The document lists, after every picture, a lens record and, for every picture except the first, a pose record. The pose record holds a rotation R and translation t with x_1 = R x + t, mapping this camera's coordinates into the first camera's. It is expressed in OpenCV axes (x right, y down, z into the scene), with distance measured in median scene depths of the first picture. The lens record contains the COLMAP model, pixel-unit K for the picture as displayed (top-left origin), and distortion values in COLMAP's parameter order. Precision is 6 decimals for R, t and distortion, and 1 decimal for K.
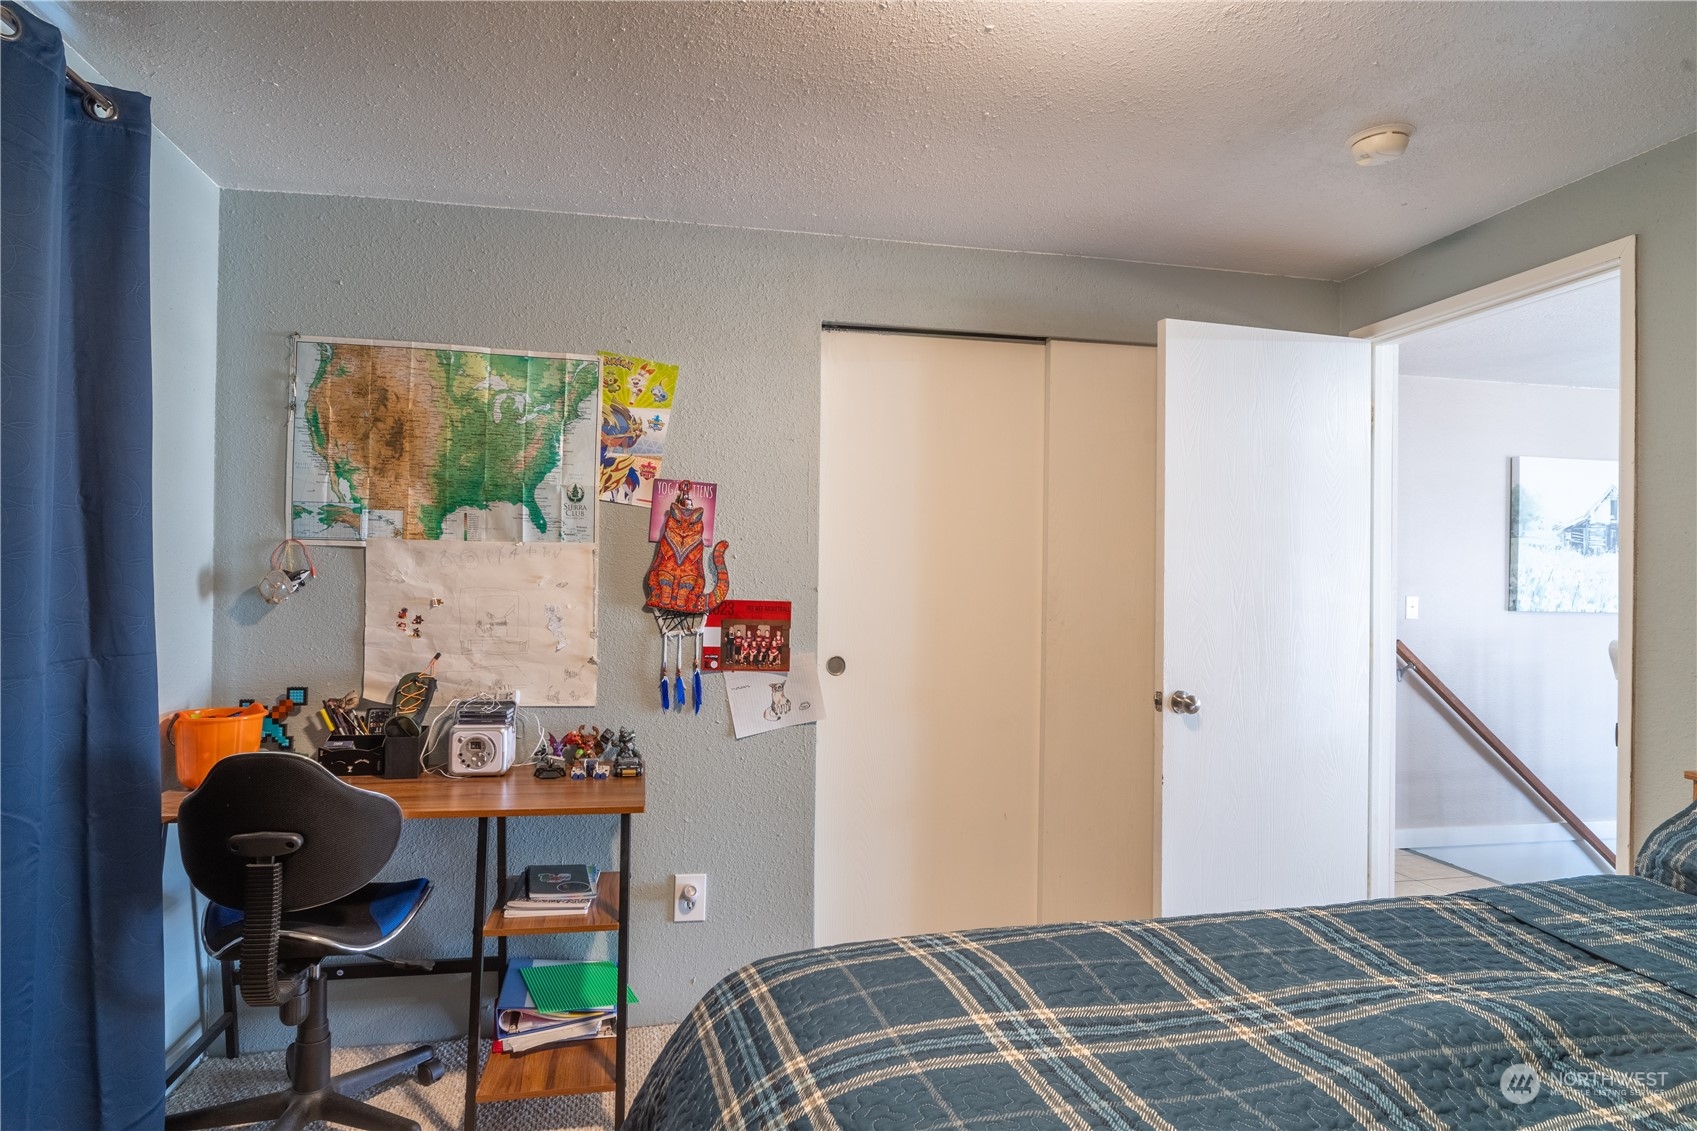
lens RADIAL K [[882.4, 0, 839.4], [0, 882.4, 566.3], [0, 0, 1]] dist [-0.003998, 0.000090]
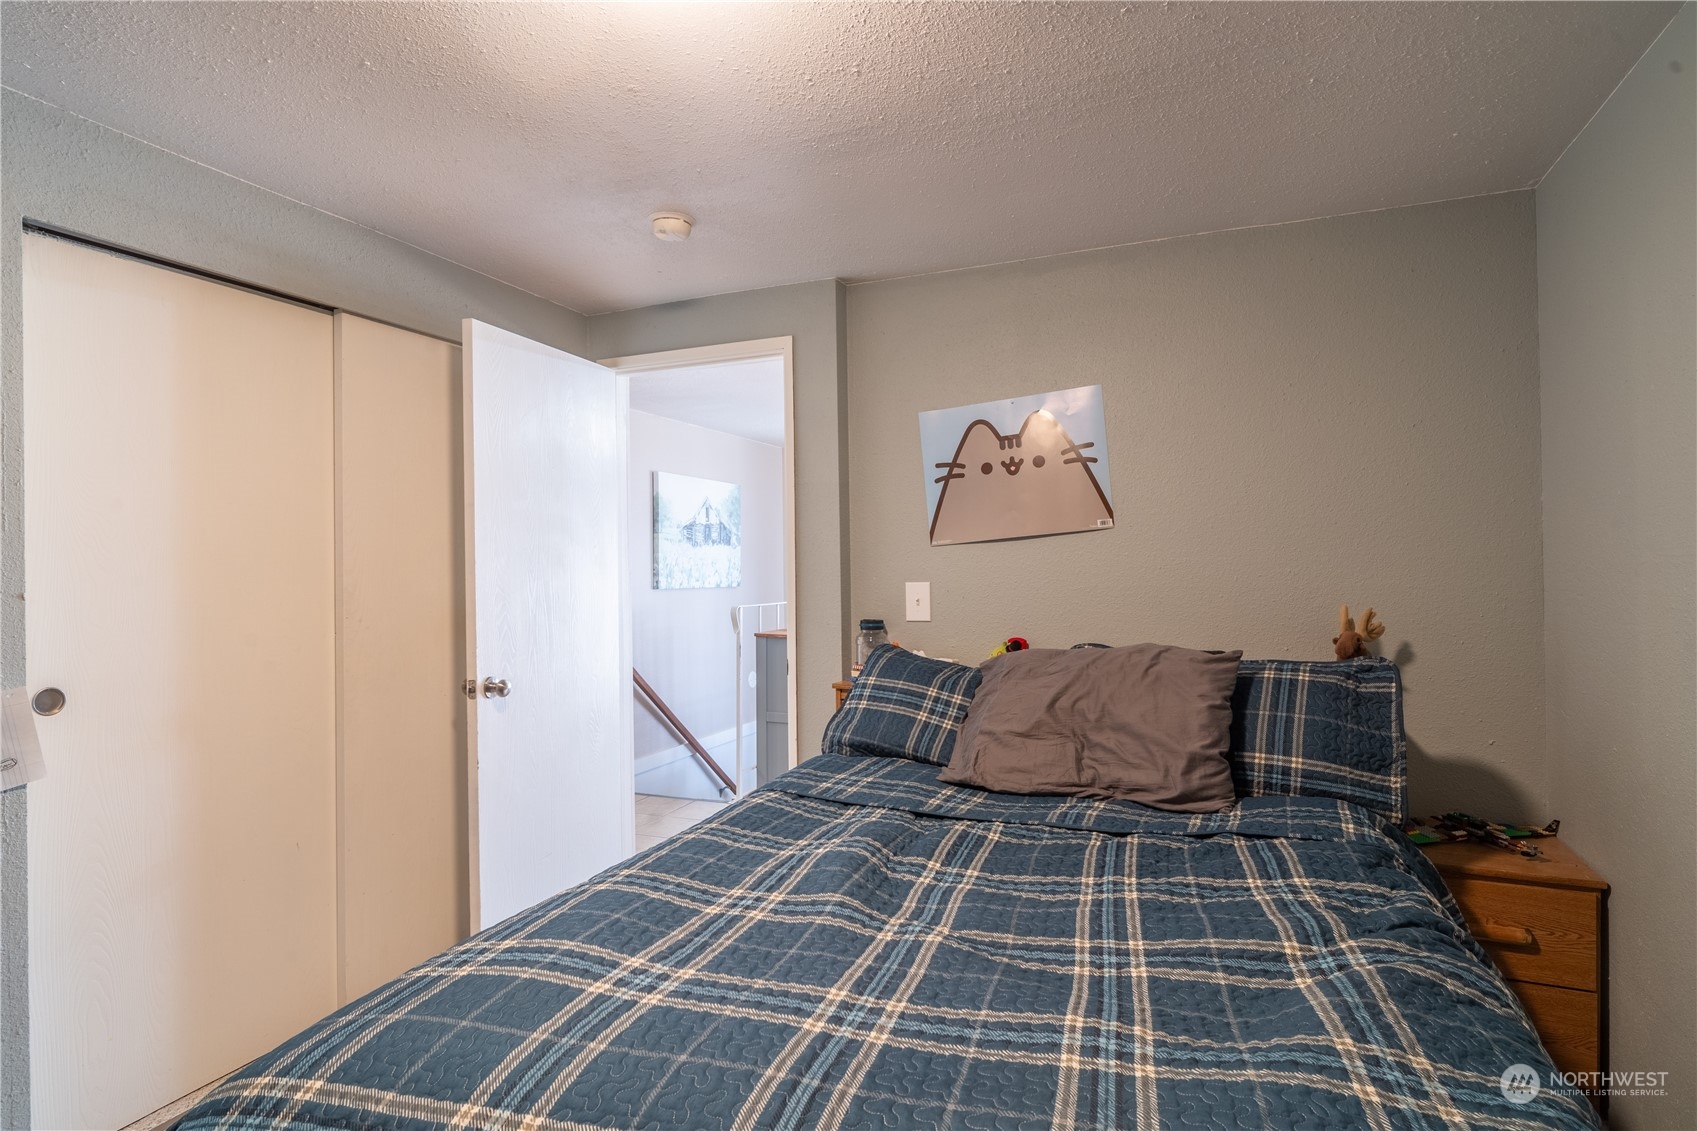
lens RADIAL K [[882.4, 0, 821.4], [0, 882.4, 553.4], [0, 0, 1]] dist [-0.003998, 0.000090]
pose [[0.565124, -0.007062, 0.824976, -0.429423], [0.009970, 0.999949, 0.001730, -0.005824], [-0.824946, 0.007247, 0.565166, 0.136121]]
